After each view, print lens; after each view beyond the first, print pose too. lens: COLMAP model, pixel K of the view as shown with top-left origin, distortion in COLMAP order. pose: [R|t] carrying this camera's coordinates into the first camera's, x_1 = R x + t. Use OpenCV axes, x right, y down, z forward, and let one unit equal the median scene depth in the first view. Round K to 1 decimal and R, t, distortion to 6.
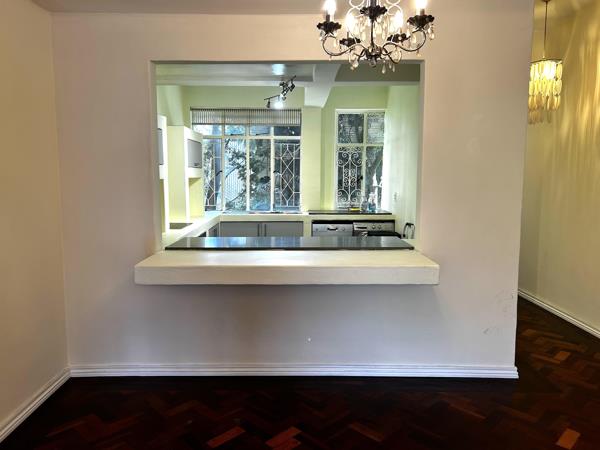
lens RADIAL K [[456.8, 0, 300.0], [0, 456.8, 225.0], [0, 0, 1]] dist [0.004034, -0.003648]
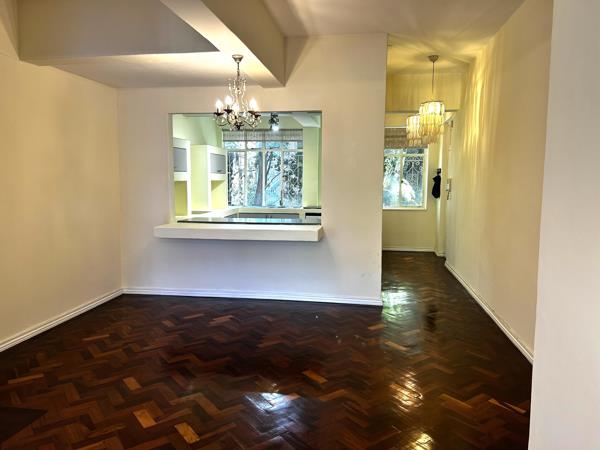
lens RADIAL K [[456.8, 0, 300.0], [0, 456.8, 225.0], [0, 0, 1]] dist [0.004034, -0.003648]
pose [[0.987803, 0.019638, -0.154466, 0.310816], [-0.021200, 0.999739, -0.008474, 0.051677], [0.154259, 0.011646, 0.987962, -0.451029]]
